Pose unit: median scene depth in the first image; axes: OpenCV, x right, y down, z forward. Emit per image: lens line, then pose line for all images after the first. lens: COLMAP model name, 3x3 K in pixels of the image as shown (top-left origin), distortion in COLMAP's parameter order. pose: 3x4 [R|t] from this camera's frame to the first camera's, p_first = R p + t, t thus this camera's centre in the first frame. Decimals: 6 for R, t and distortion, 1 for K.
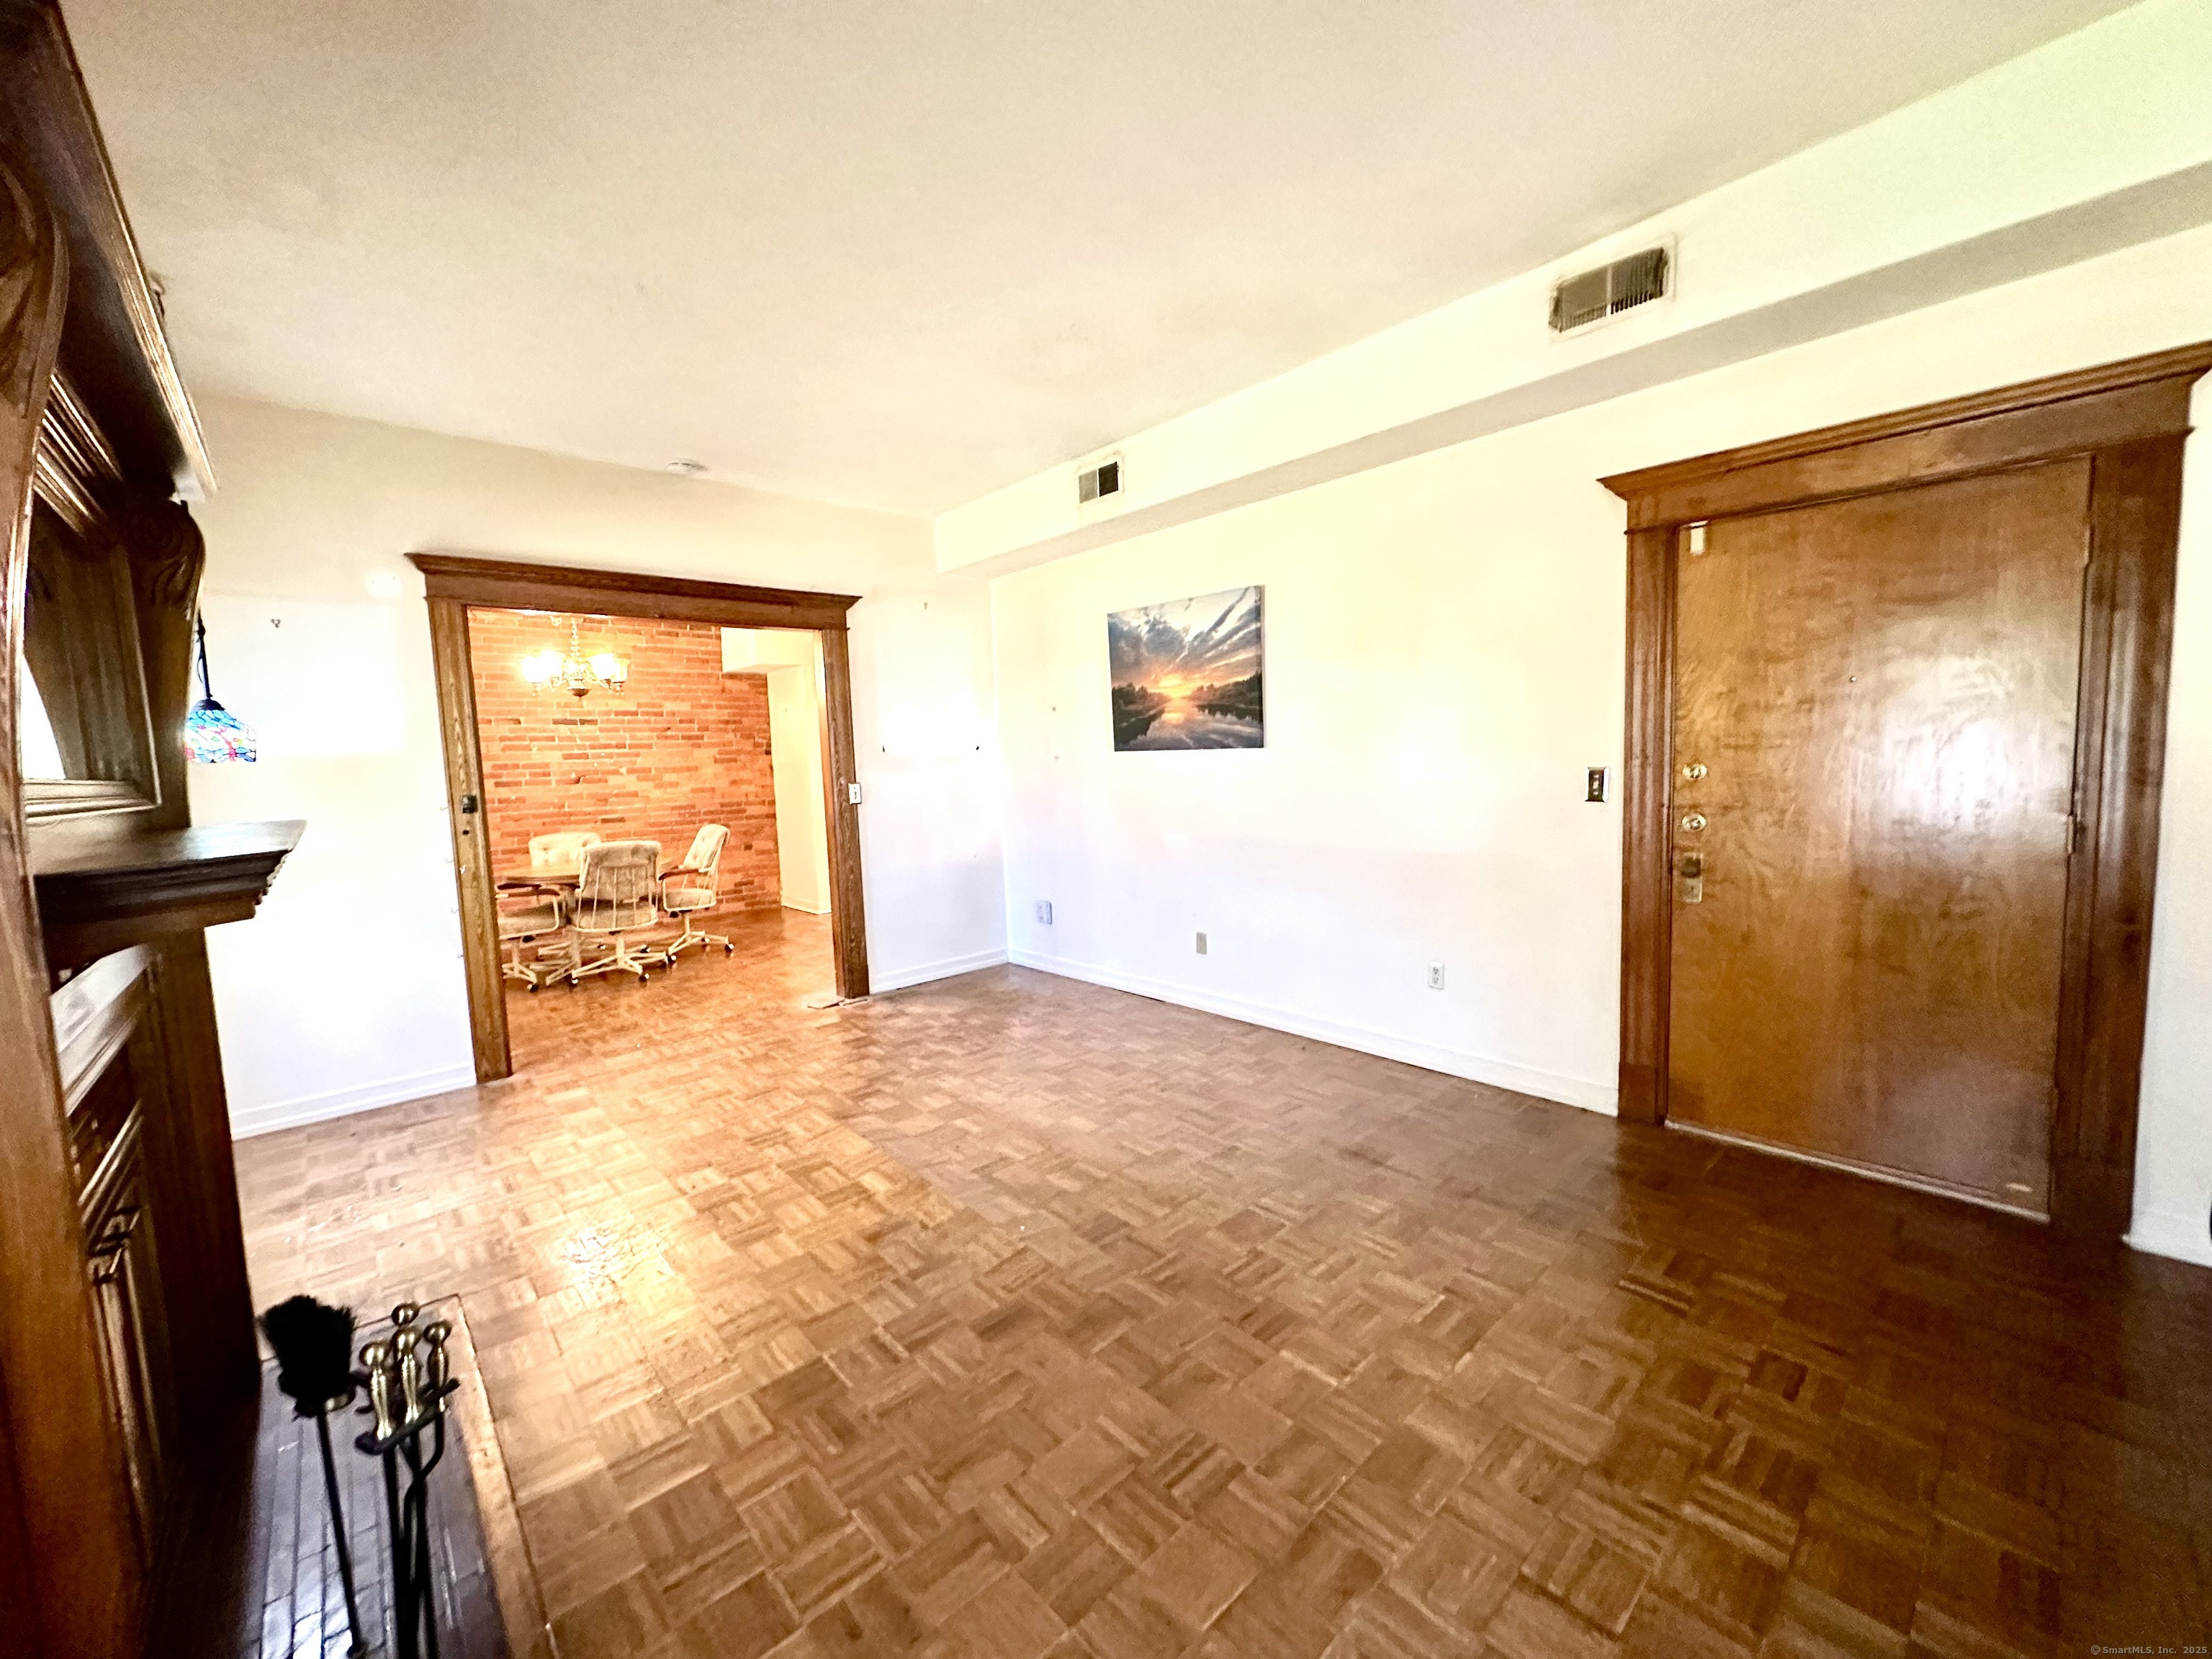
lens RADIAL K [[878.0, 0, 1104.1], [0, 878.0, 830.1], [0, 0, 1]] dist [-0.004046, 0.000556]
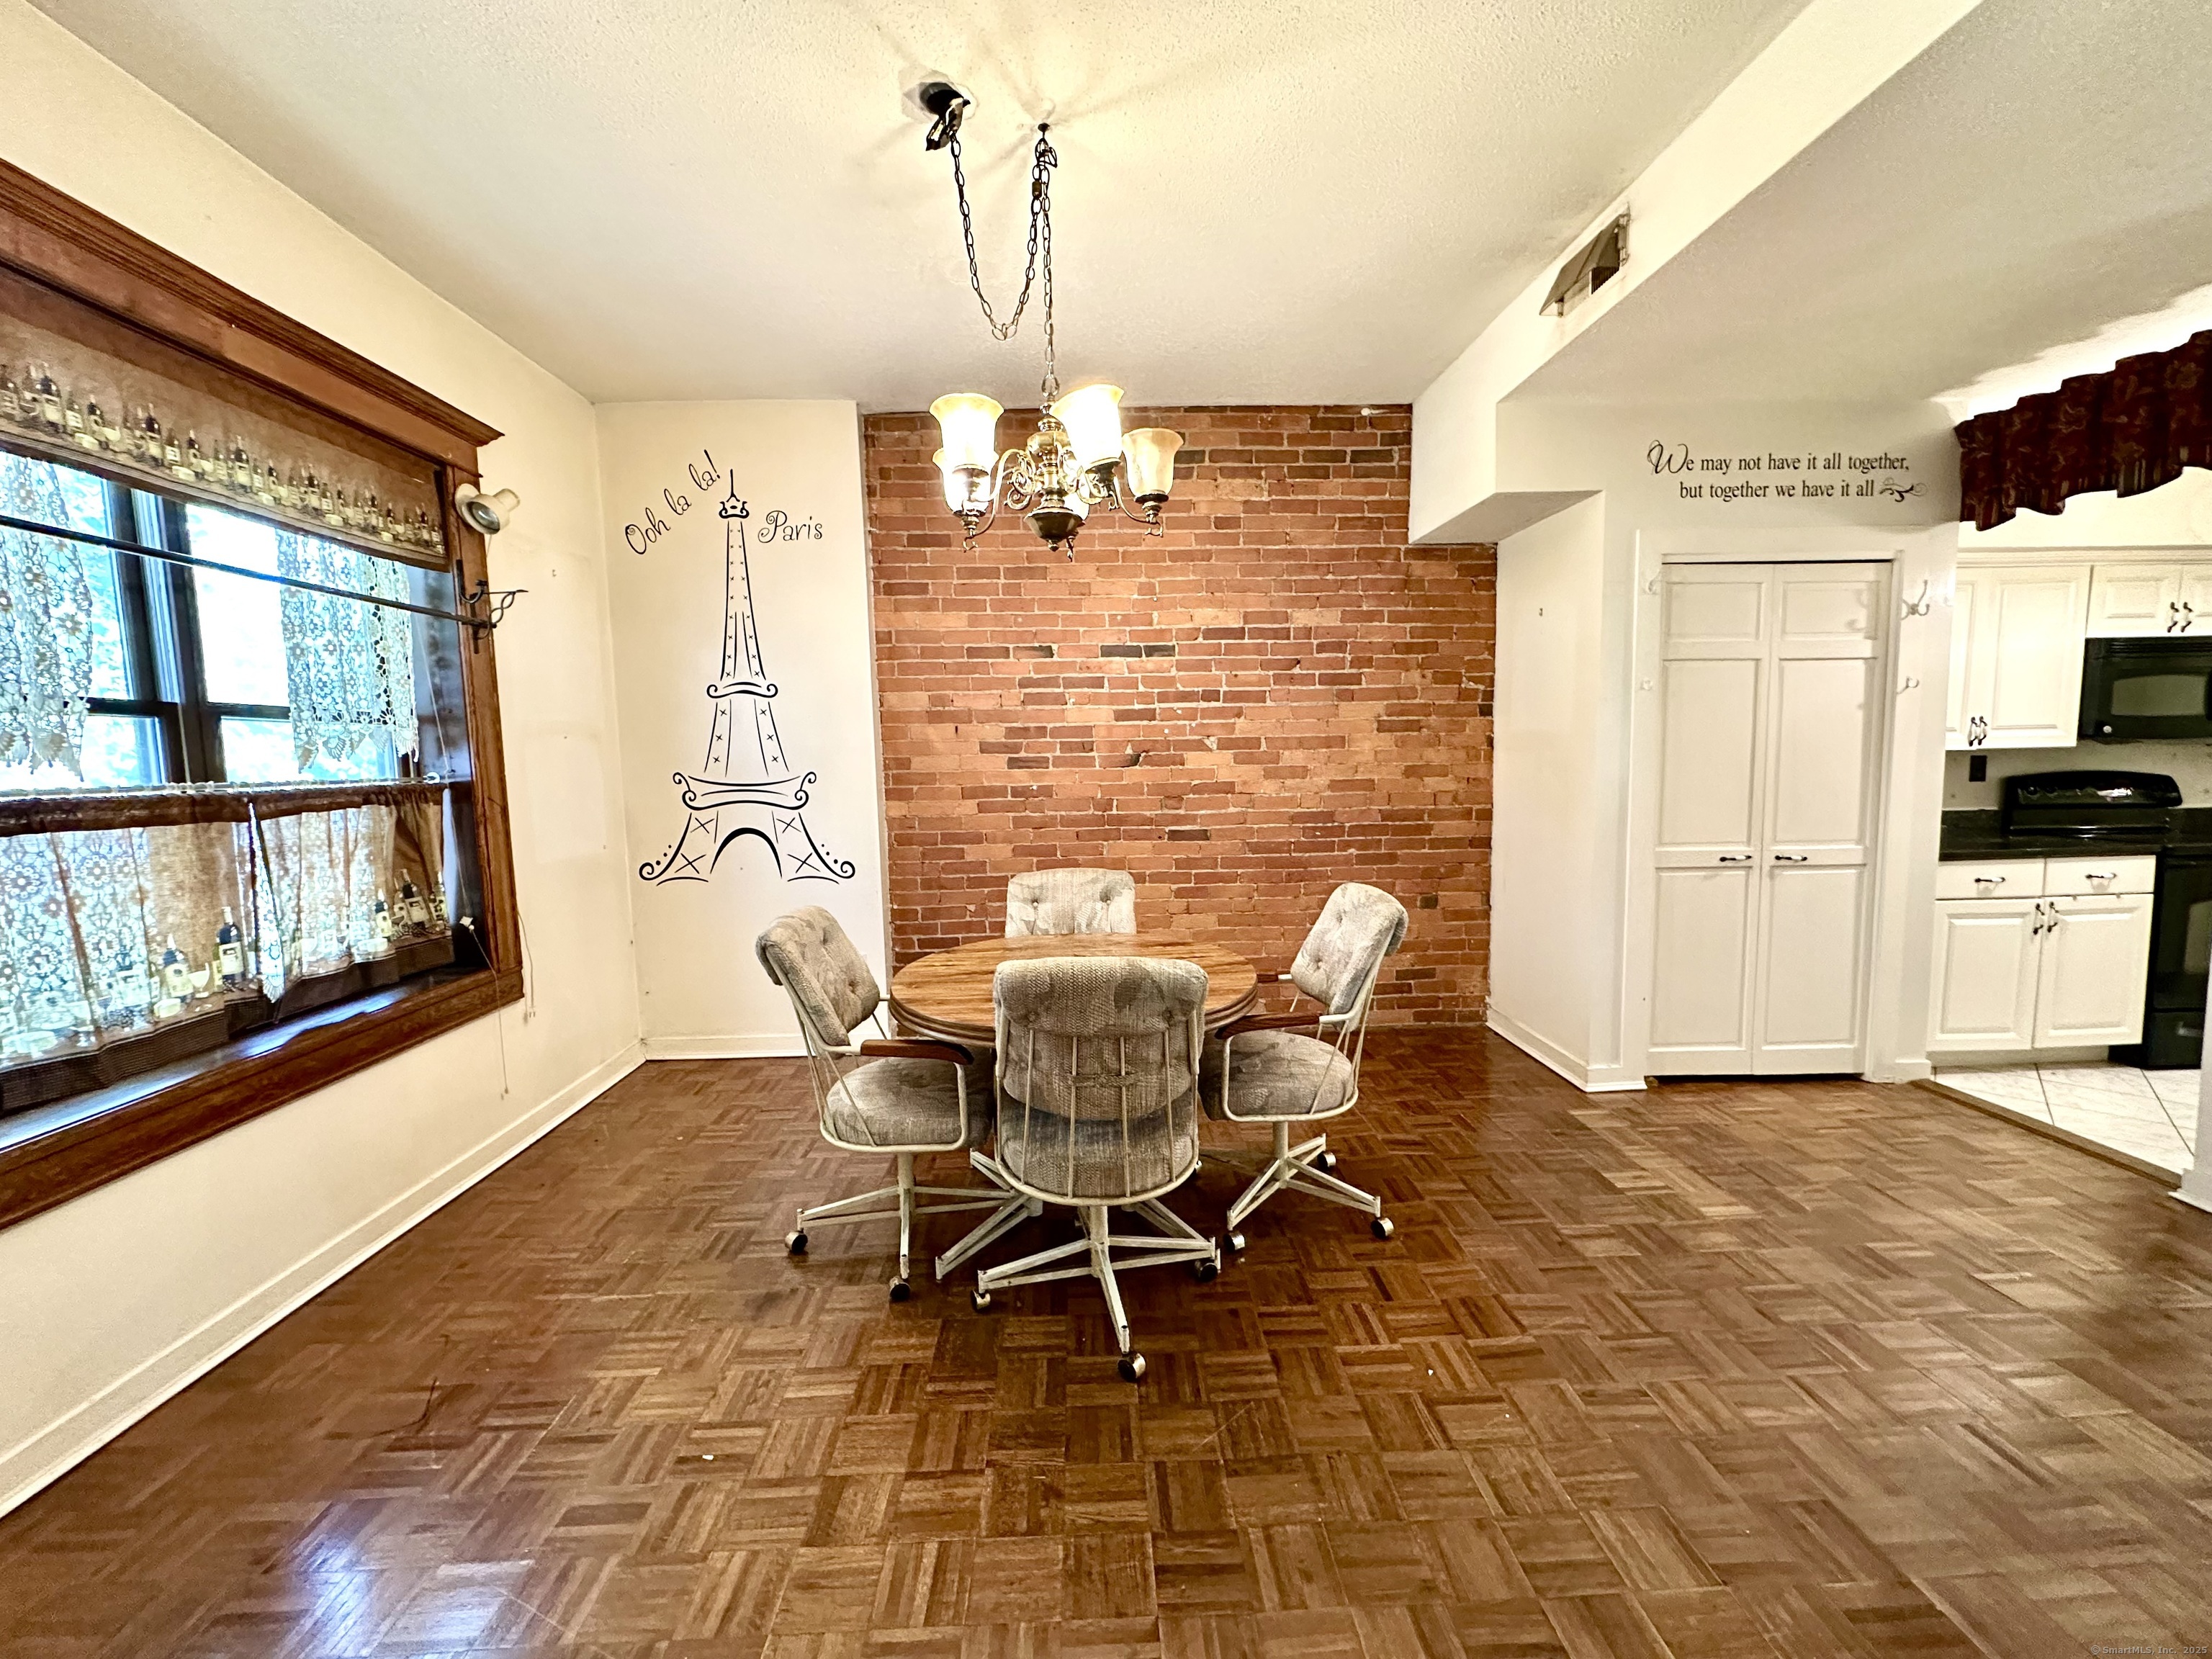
lens RADIAL K [[878.9, 0, 1106.0], [0, 878.9, 829.5], [0, 0, 1]] dist [-0.003149, 0.000430]
pose [[0.758667, 0.077571, -0.646844, -0.261780], [-0.063627, 0.996962, 0.044931, -0.037152], [0.648364, 0.007069, 0.761297, 0.582063]]
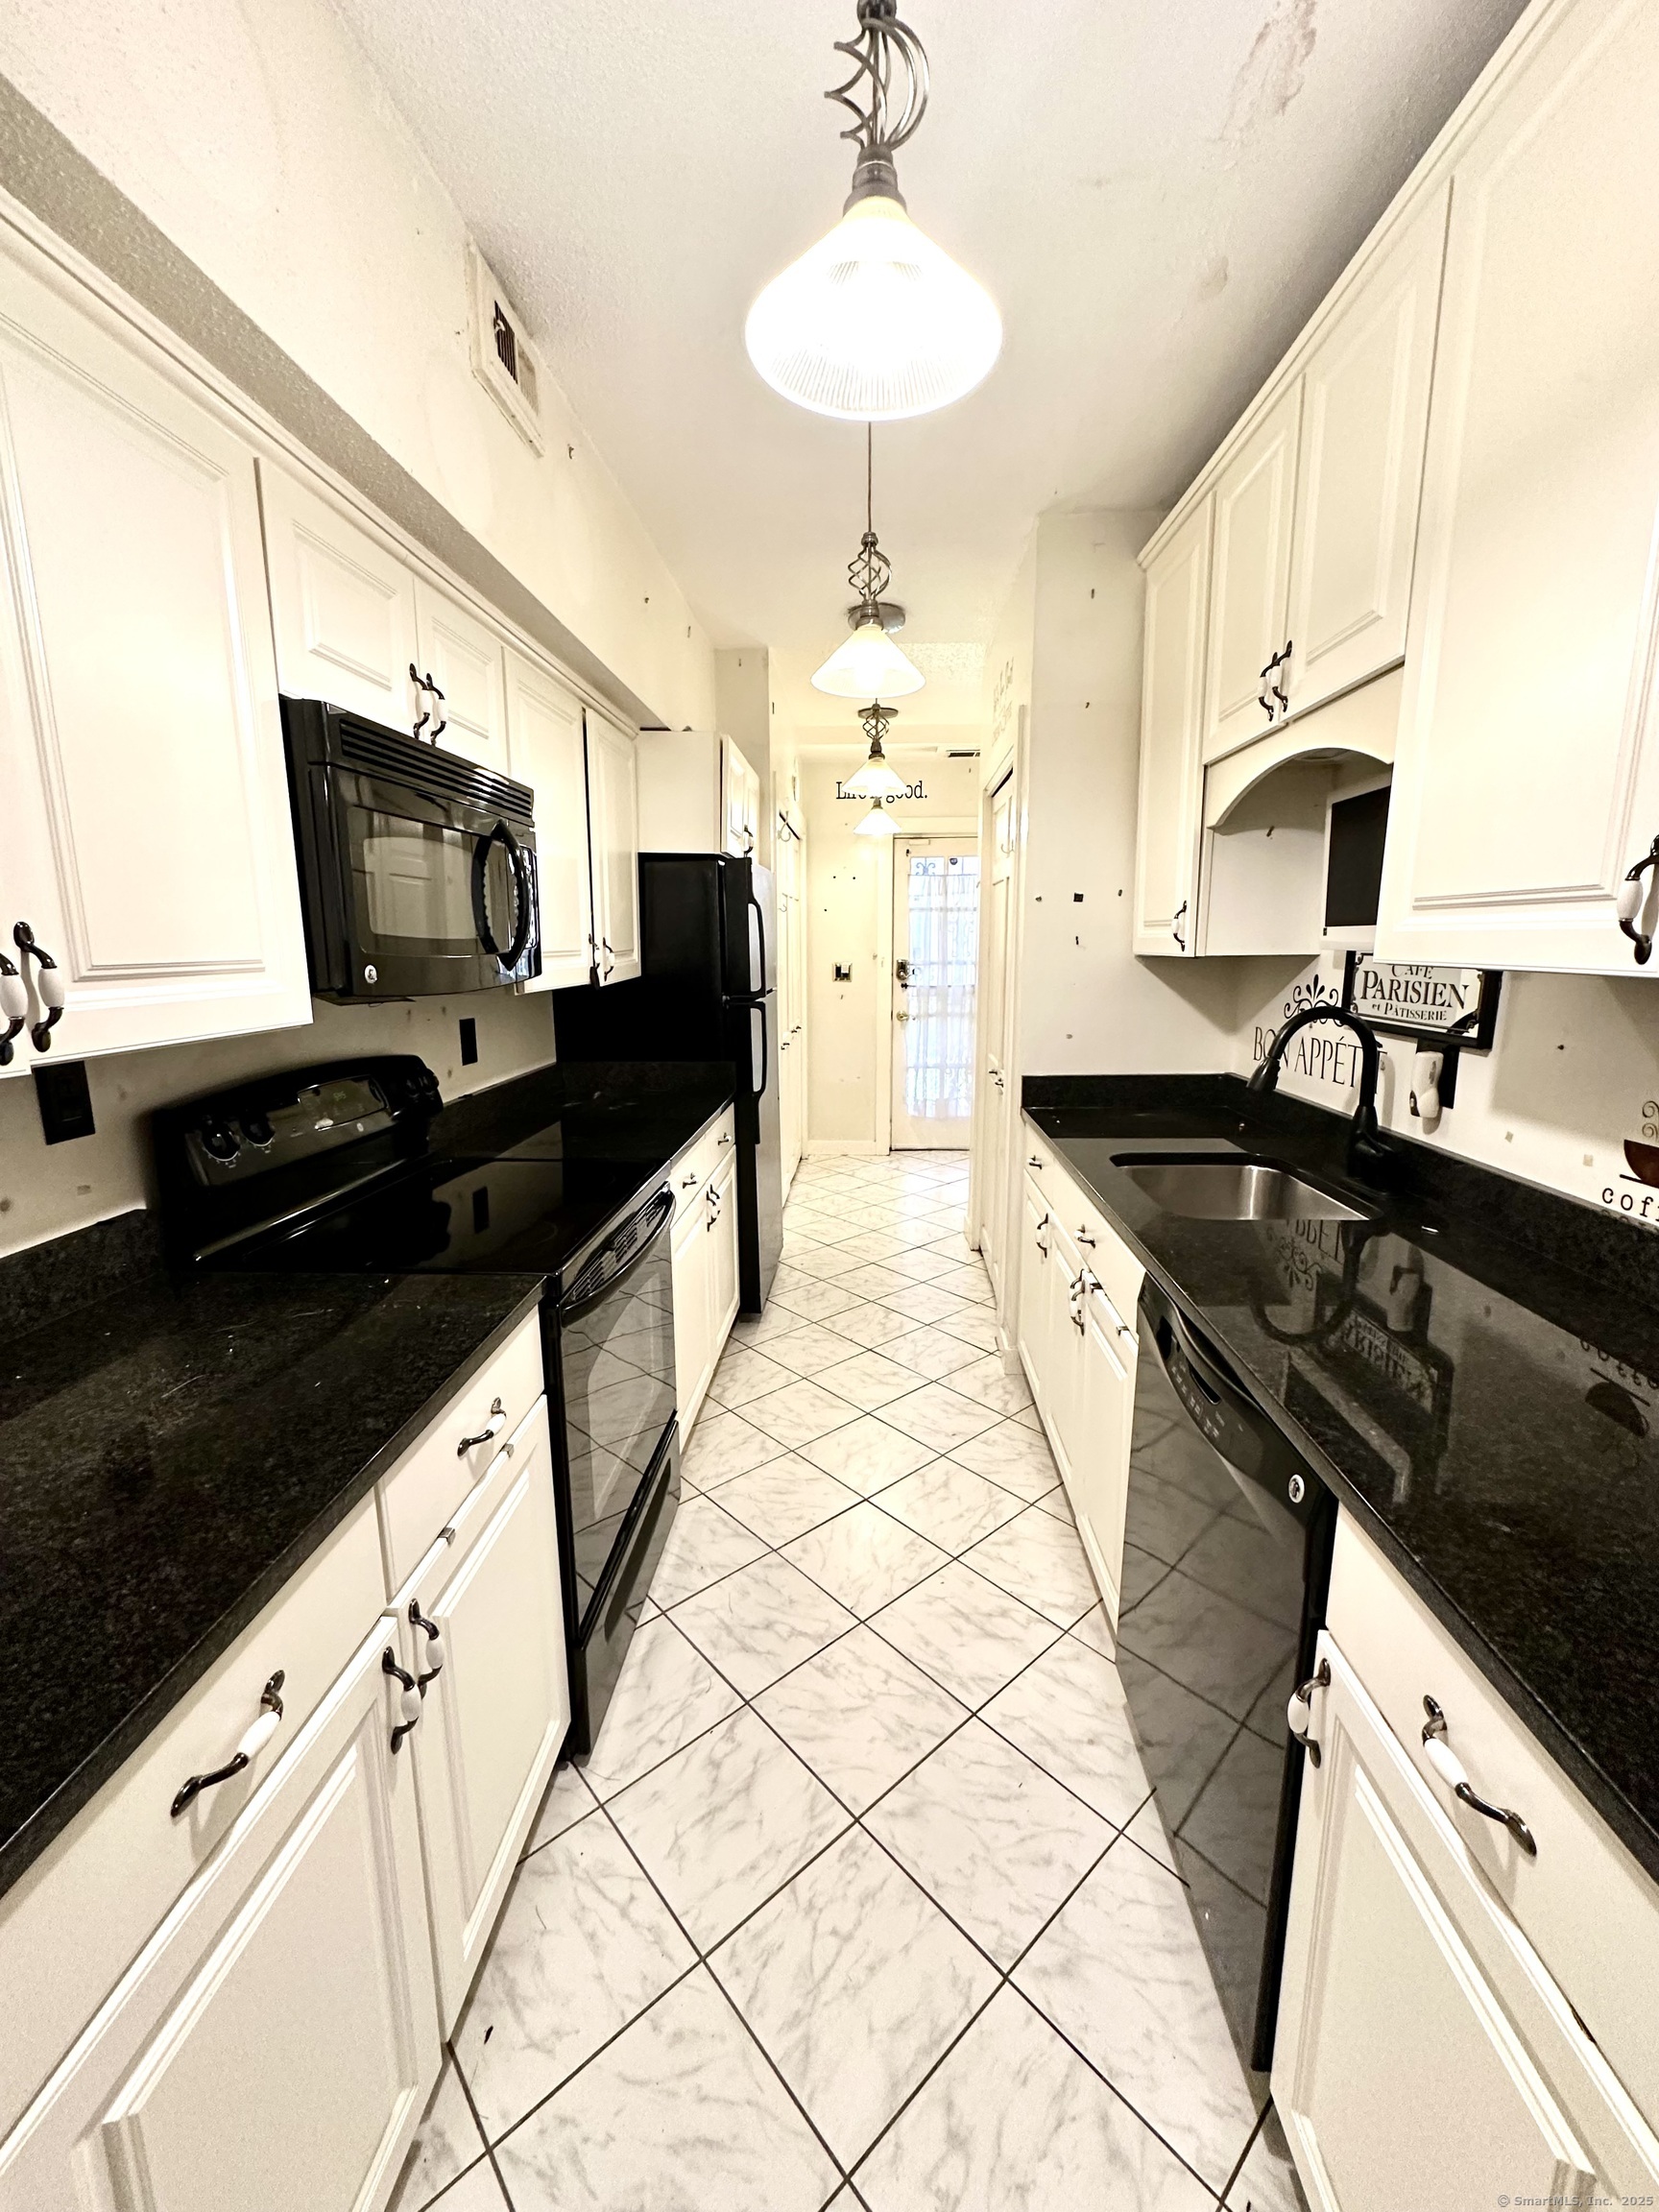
lens RADIAL K [[878.0, 0, 829.5], [0, 878.0, 1106.0], [0, 0, 1]] dist [-0.004046, 0.000556]
pose [[0.715174, -0.099989, 0.691757, -0.216983], [0.043192, 0.994145, 0.099043, -0.094406], [-0.697611, -0.040955, 0.715306, 1.130959]]
